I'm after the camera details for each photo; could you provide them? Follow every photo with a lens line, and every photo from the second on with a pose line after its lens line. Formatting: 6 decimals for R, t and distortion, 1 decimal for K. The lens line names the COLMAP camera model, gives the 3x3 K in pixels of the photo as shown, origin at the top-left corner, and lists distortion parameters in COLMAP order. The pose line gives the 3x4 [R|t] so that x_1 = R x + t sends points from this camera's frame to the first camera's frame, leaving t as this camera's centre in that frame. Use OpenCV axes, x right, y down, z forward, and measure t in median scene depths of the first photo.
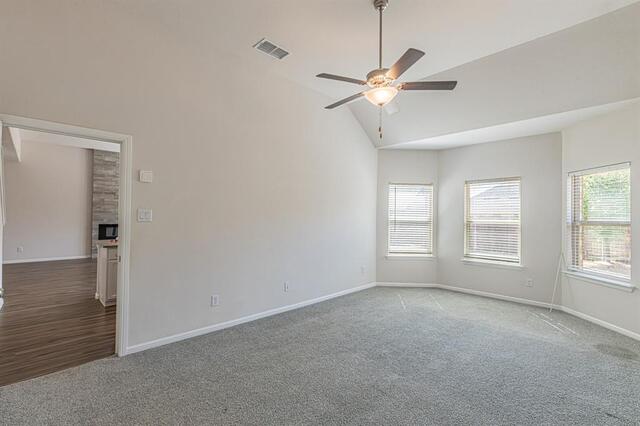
lens RADIAL K [[293.7, 0, 324.1], [0, 293.7, 213.5], [0, 0, 1]] dist [0.000349, 0.000501]
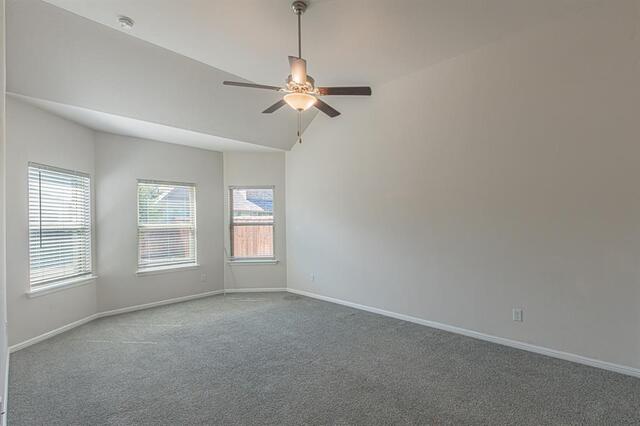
lens RADIAL K [[293.7, 0, 353.7], [0, 293.7, 223.6], [0, 0, 1]] dist [0.000349, 0.000501]
pose [[-0.089822, -0.024667, 0.995652, -0.479755], [-0.006731, 0.999685, 0.024160, -0.007611], [-0.995935, -0.004531, -0.089960, 0.512477]]
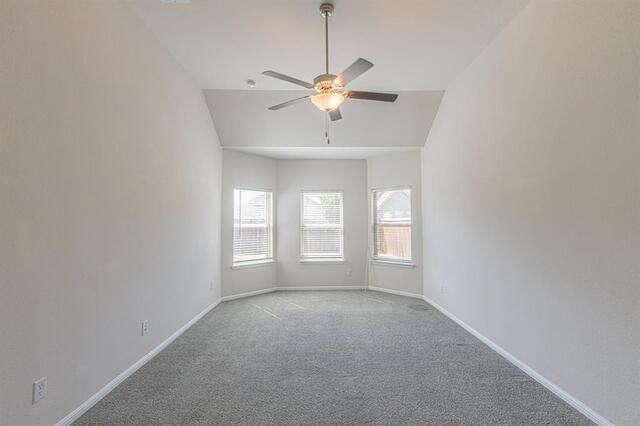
lens RADIAL K [[293.7, 0, 327.7], [0, 293.7, 213.4], [0, 0, 1]] dist [0.000349, 0.000501]
pose [[0.676816, 0.004310, 0.736140, -0.310227], [0.006193, 0.999914, -0.011548, -0.010174], [-0.736126, 0.012375, 0.676731, 0.188419]]
